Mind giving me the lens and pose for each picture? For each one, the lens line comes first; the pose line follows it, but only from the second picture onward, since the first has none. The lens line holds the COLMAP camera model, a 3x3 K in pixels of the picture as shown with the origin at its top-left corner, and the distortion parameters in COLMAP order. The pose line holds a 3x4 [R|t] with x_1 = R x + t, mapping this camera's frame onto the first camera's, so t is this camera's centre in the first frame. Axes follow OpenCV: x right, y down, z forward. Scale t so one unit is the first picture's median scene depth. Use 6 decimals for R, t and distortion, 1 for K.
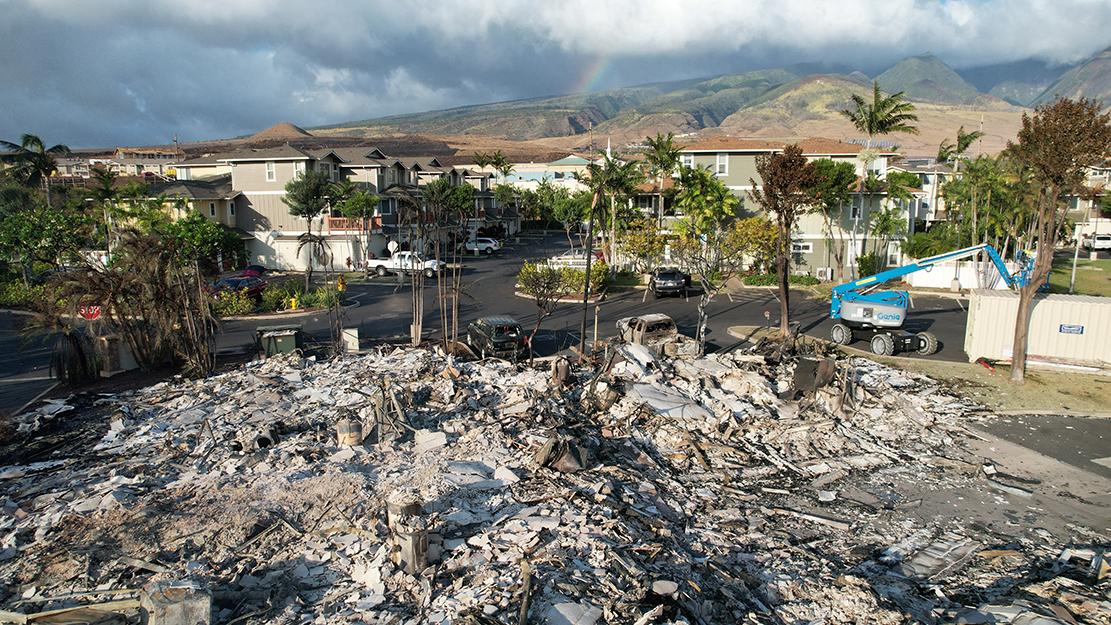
lens RADIAL K [[722.6, 0, 561.2], [0, 722.6, 294.2], [0, 0, 1]] dist [-0.066260, 0.067425]
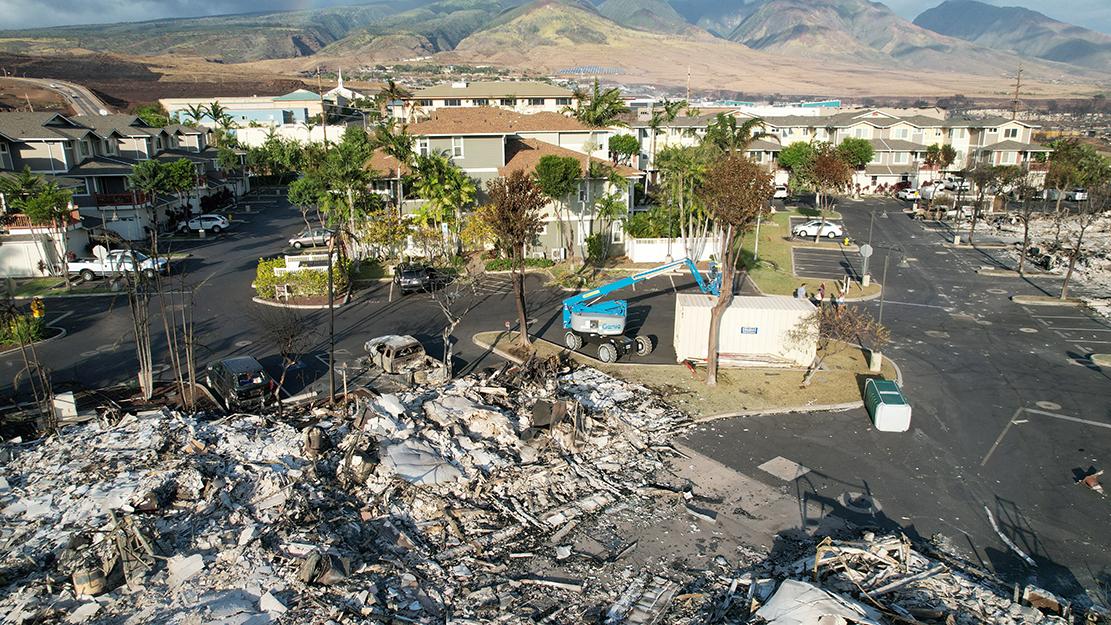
lens RADIAL K [[722.6, 0, 561.2], [0, 722.6, 294.2], [0, 0, 1]] dist [-0.066260, 0.067425]
pose [[0.938506, -0.088350, 0.333767, 0.008095], [0.056059, 0.992871, 0.105188, -0.190814], [-0.340681, -0.080009, 0.936768, -0.052183]]
